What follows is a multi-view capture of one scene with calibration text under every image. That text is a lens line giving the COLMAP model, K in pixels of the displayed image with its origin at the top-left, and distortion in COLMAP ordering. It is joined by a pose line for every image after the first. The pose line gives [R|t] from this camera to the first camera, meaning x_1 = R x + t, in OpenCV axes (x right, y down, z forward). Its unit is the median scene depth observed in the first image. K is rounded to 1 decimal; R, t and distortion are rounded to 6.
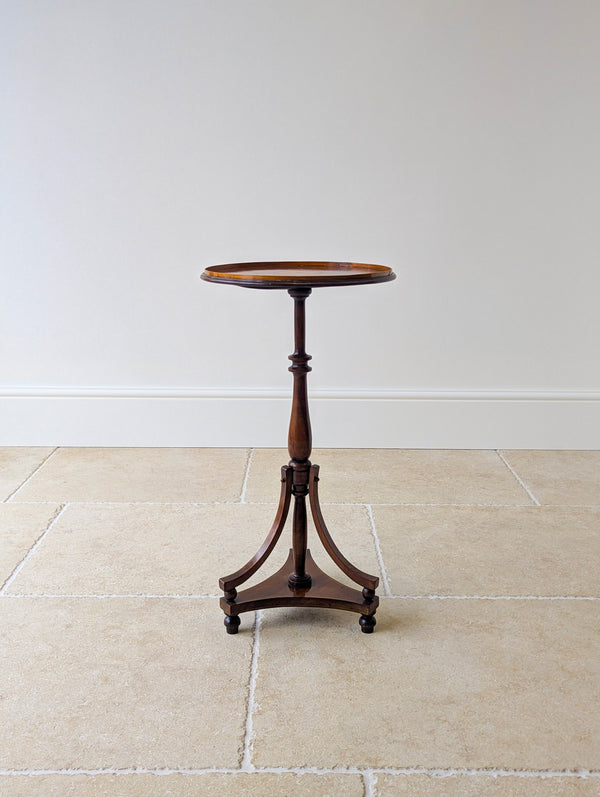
lens RADIAL K [[856.6, 0, 301.1], [0, 856.6, 382.9], [0, 0, 1]] dist [0.036998, 0.000000]
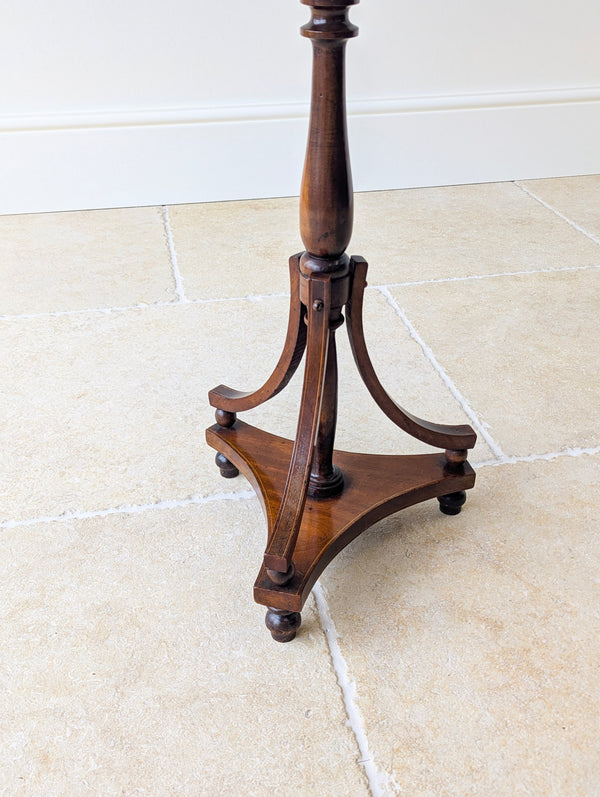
lens RADIAL K [[856.6, 0, 303.0], [0, 856.6, 407.2], [0, 0, 1]] dist [0.036998, 0.000000]
pose [[0.980675, -0.112678, 0.159938, -0.123659], [0.054651, 0.942726, 0.329061, 0.017836], [-0.187856, -0.313961, 0.930666, 0.518116]]
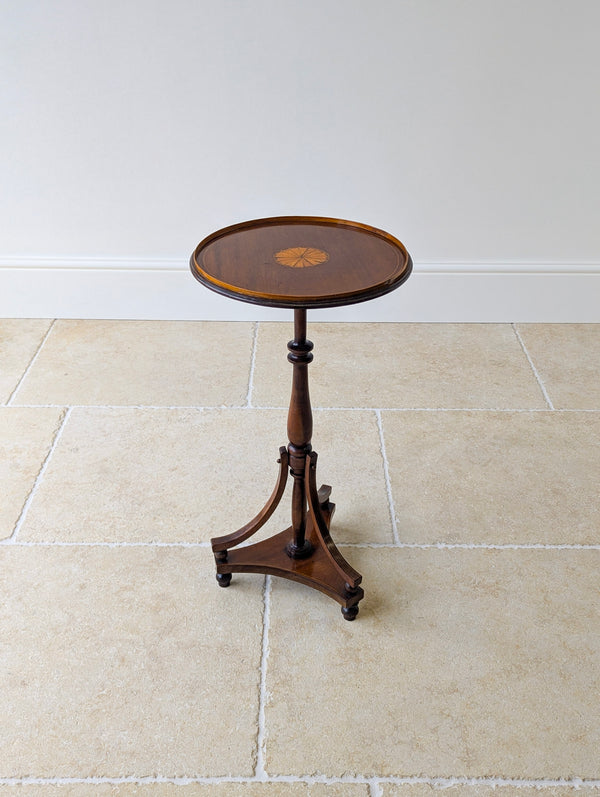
lens RADIAL K [[856.6, 0, 300.7], [0, 856.6, 399.2], [0, 0, 1]] dist [0.036998, 0.000000]
pose [[0.999985, 0.003089, -0.004567, -0.007306], [-0.001437, 0.945728, 0.324956, -0.249870], [0.005323, -0.324945, 0.945718, 0.106584]]
